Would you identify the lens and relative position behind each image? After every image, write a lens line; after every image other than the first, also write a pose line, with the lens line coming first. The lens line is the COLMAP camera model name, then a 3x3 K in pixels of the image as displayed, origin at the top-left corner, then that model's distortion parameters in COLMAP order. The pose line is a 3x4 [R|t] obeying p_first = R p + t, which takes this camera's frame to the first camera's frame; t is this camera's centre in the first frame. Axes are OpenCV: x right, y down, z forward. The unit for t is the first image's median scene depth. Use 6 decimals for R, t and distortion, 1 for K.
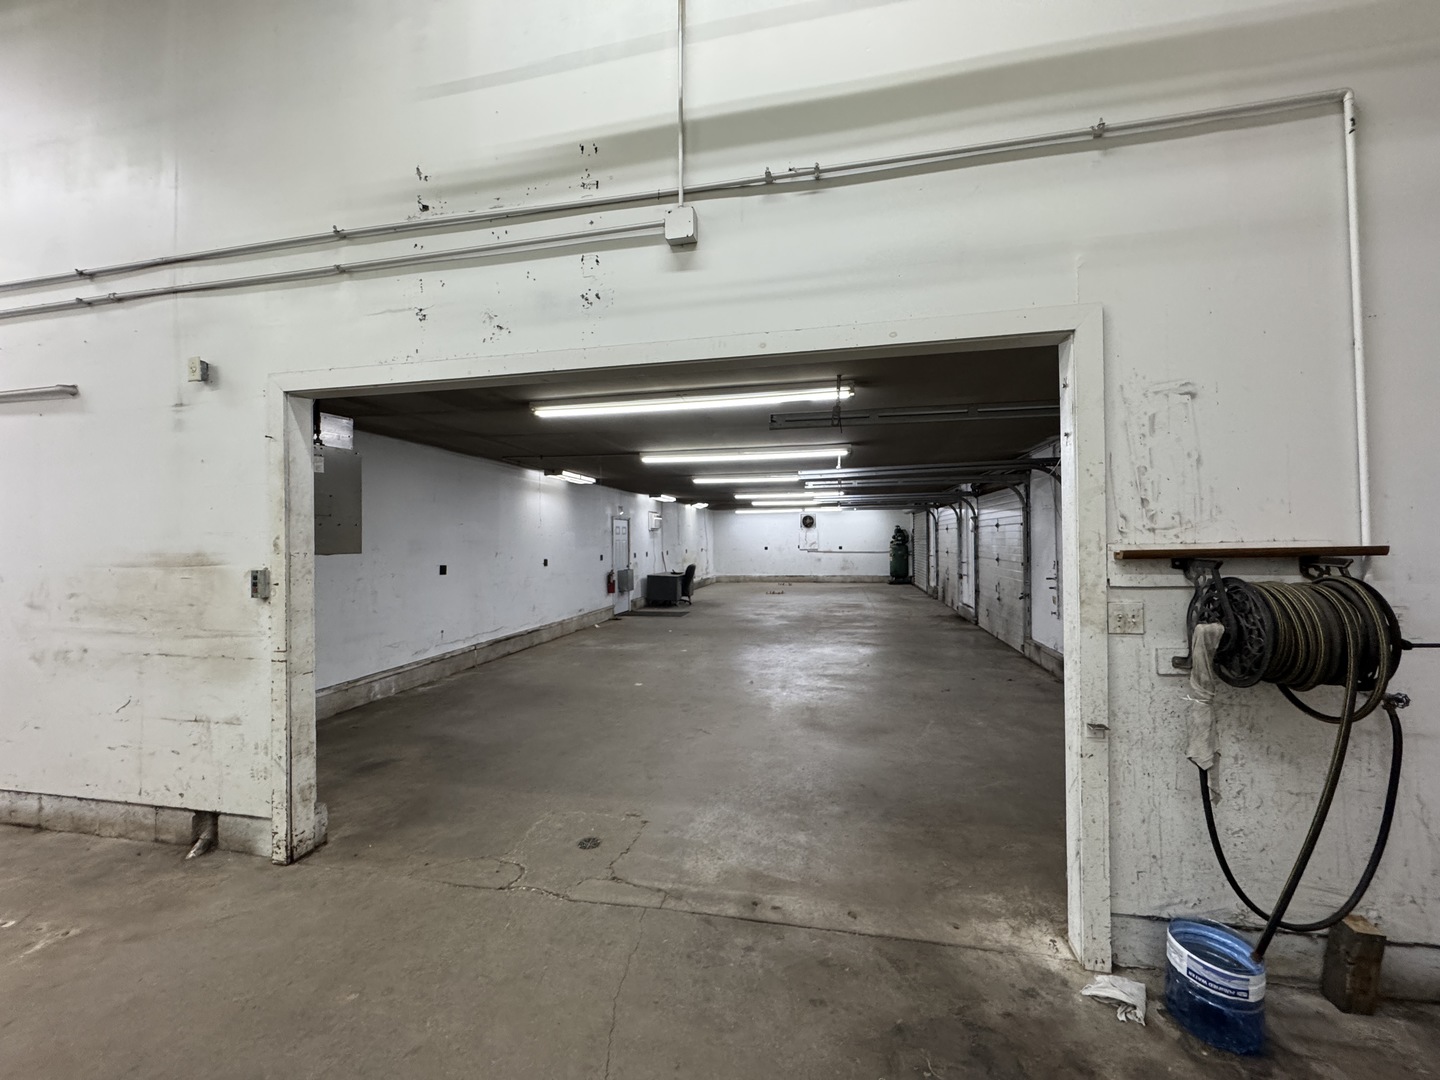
lens RADIAL K [[573.1, 0, 720.8], [0, 573.1, 536.2], [0, 0, 1]] dist [-0.002231, 0.000548]
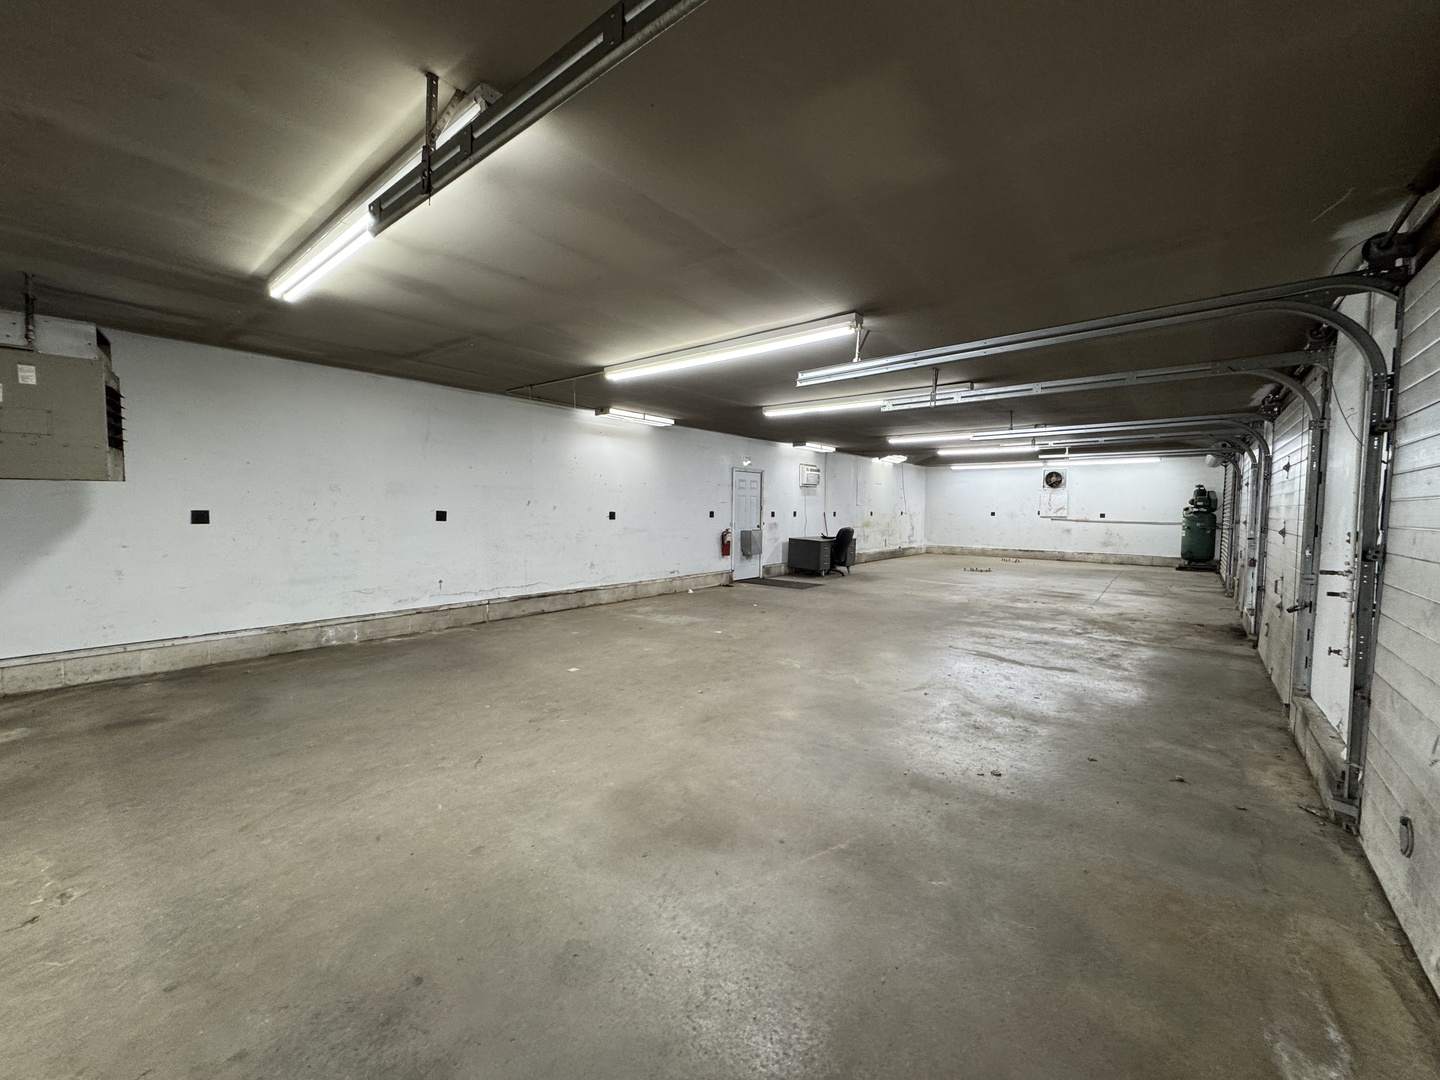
lens RADIAL K [[573.1, 0, 719.2], [0, 573.1, 540.0], [0, 0, 1]] dist [-0.002231, 0.000548]
pose [[0.885550, 0.047336, -0.462126, 0.200412], [-0.016769, 0.997404, 0.070030, 0.014491], [0.464241, -0.054266, 0.884045, 0.222419]]
